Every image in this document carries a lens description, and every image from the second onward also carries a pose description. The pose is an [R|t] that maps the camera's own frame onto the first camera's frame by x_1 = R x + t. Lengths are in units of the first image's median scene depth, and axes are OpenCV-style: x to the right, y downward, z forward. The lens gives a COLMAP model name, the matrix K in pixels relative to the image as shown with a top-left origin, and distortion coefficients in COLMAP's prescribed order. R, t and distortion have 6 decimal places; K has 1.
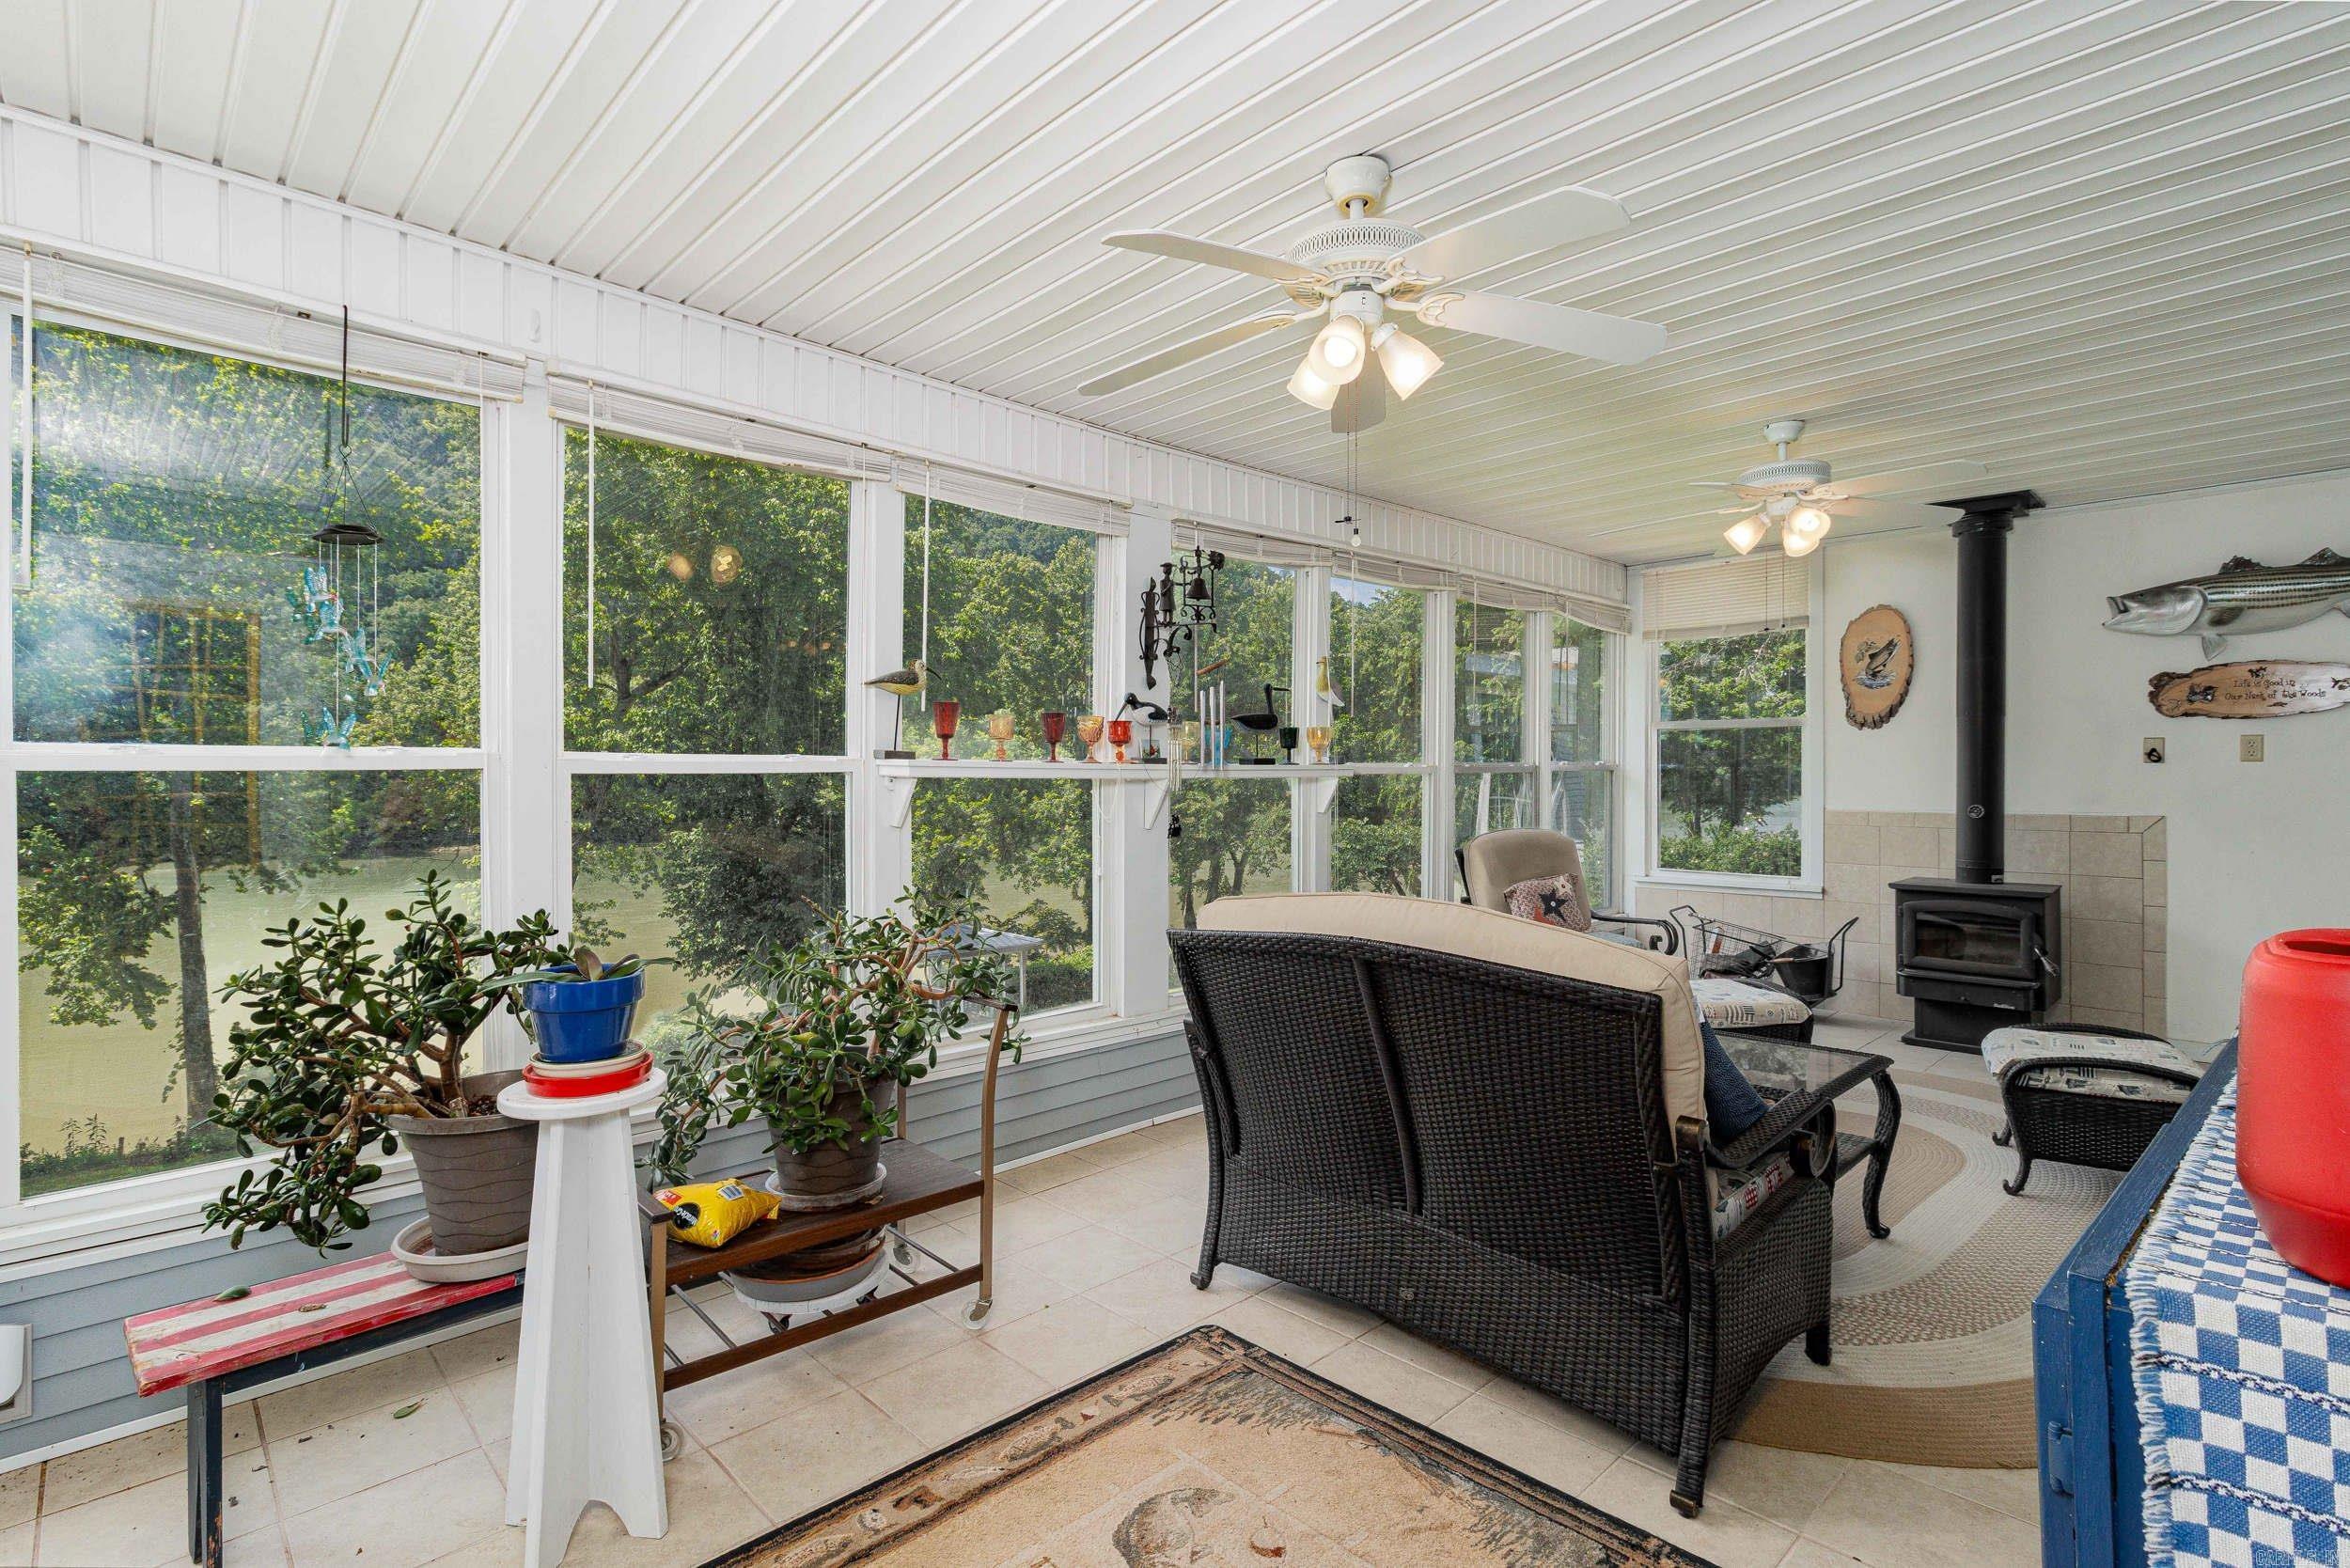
lens RADIAL K [[1115.6, 0, 1168.8], [0, 1115.6, 768.3], [0, 0, 1]] dist [0.000172, 0.000238]
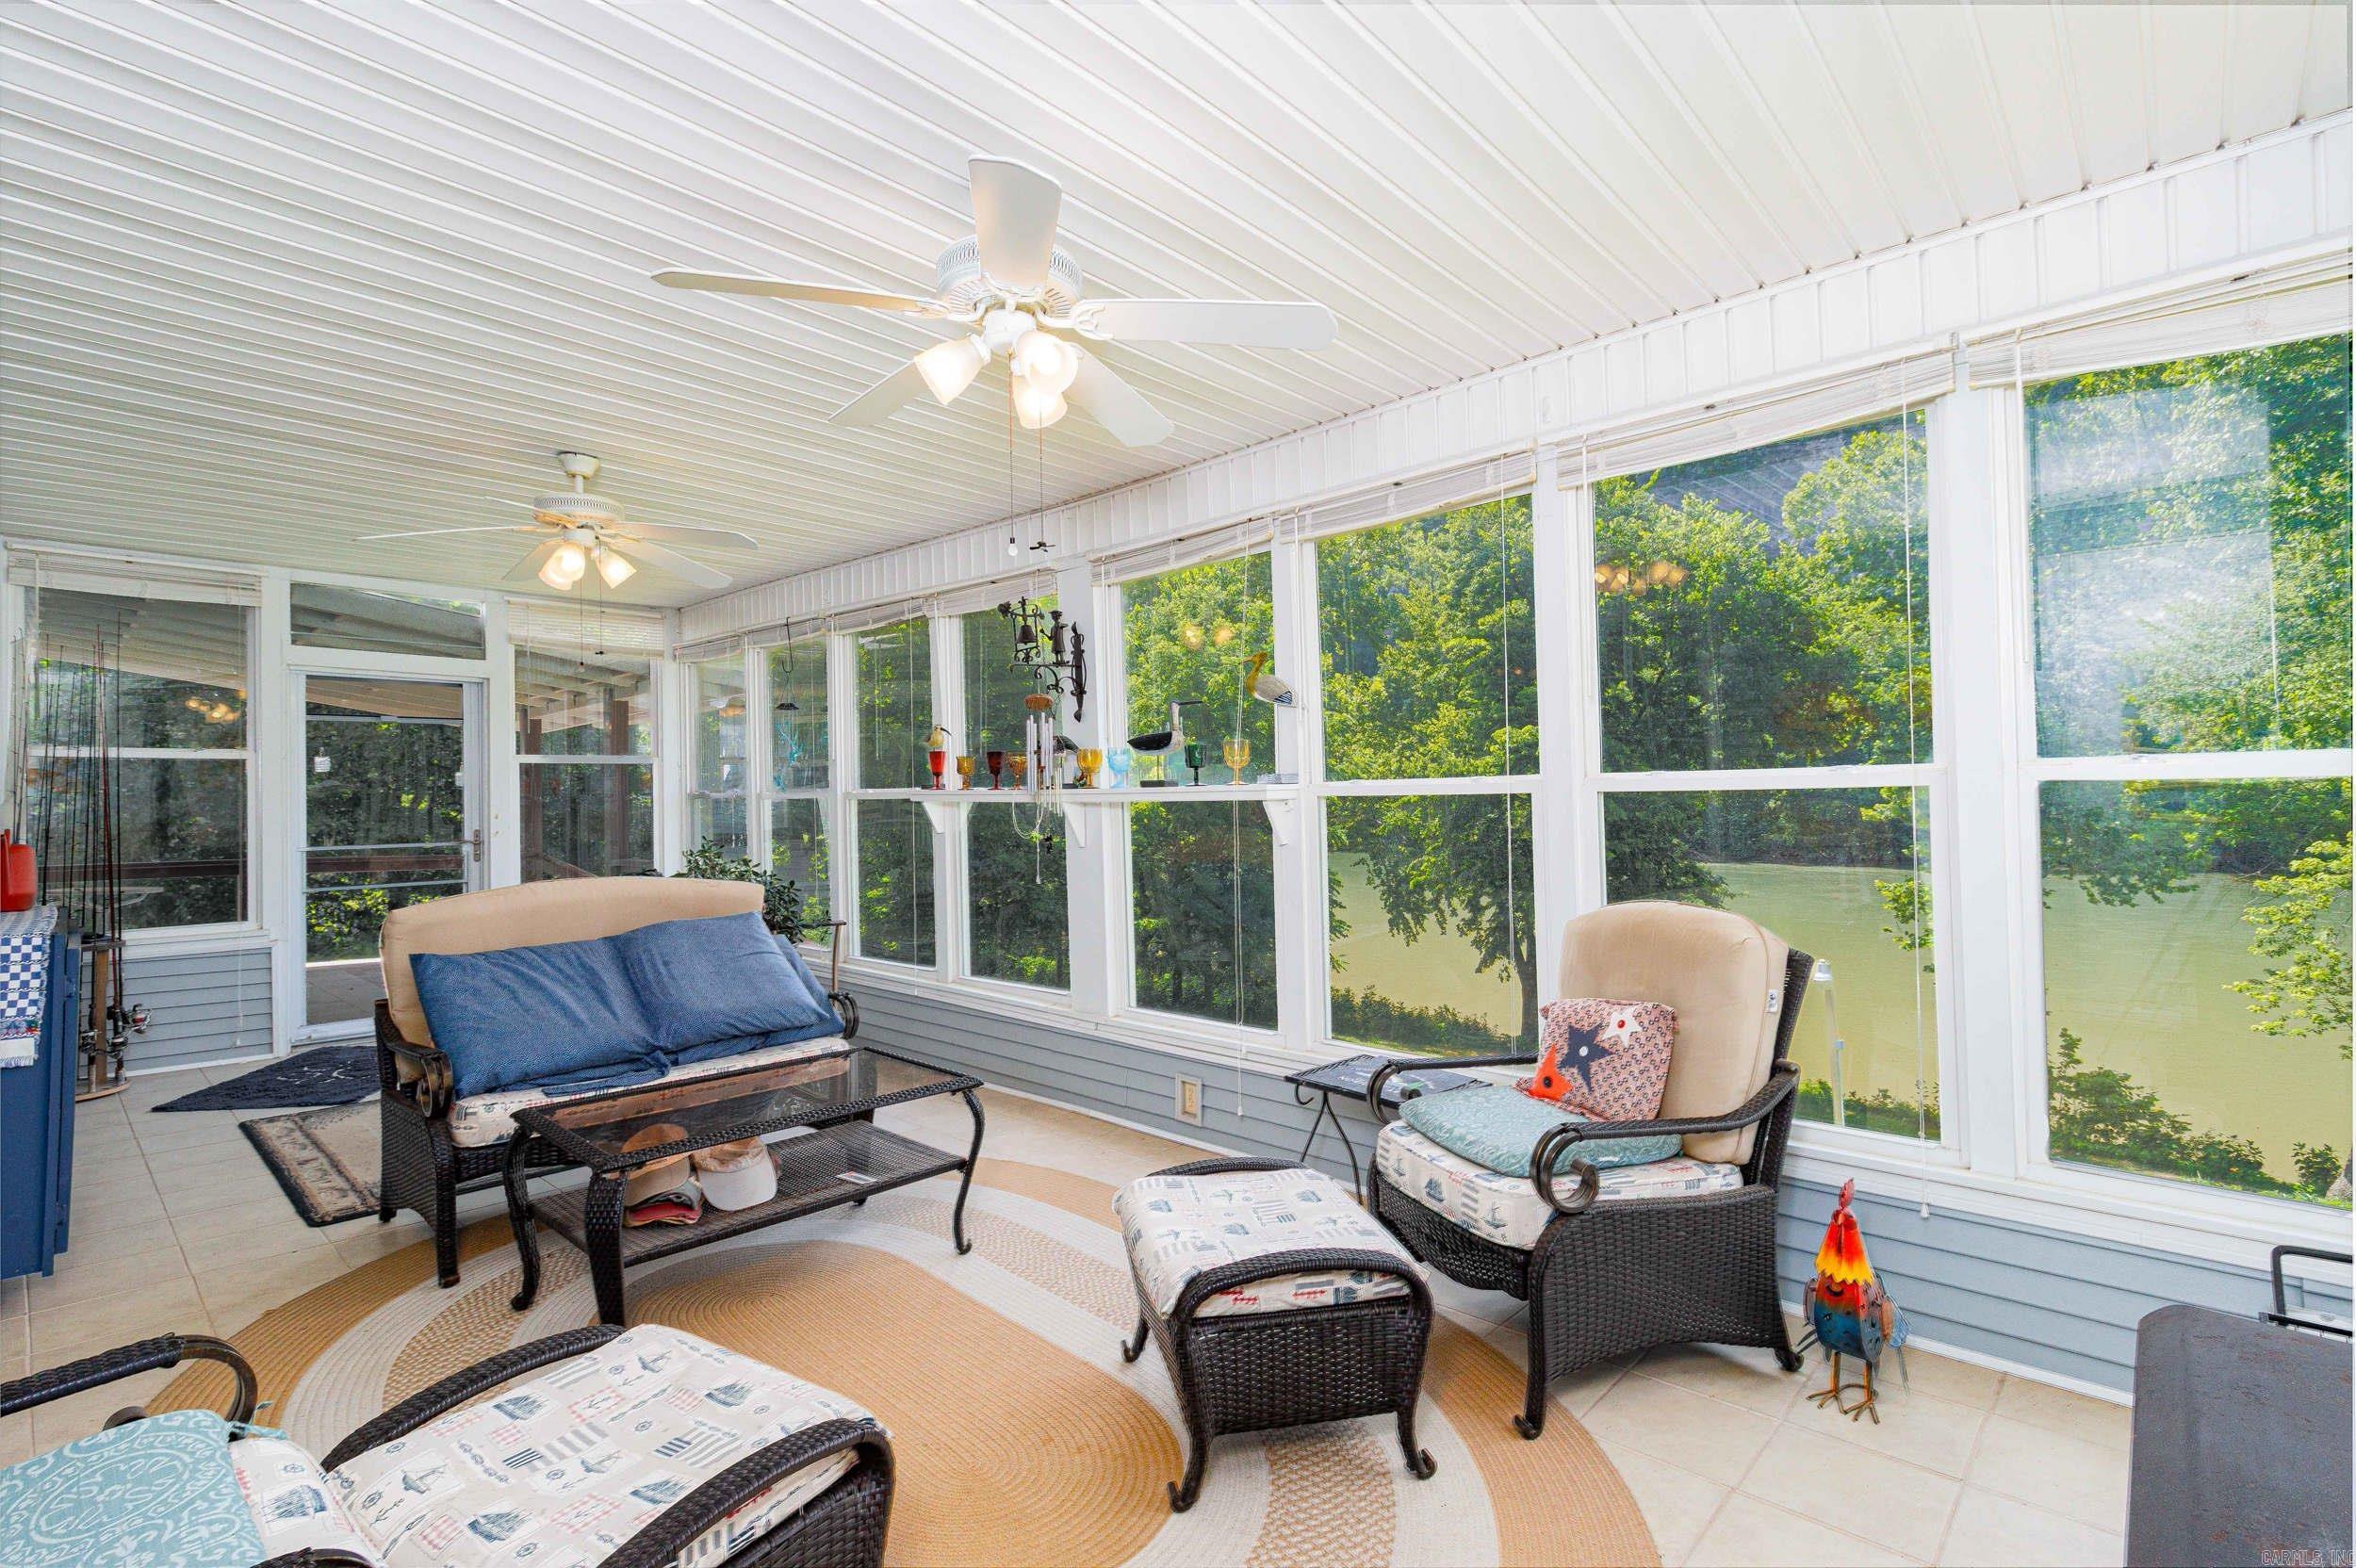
lens RADIAL K [[1083.0, 0, 1163.0], [0, 1083.0, 801.9], [0, 0, 1]] dist [0.001904, 0.000436]
pose [[0.048041, 0.000131, -0.998845, 0.757818], [0.020506, 0.999789, 0.001117, 0.007019], [0.998635, -0.020536, 0.048028, 0.738334]]
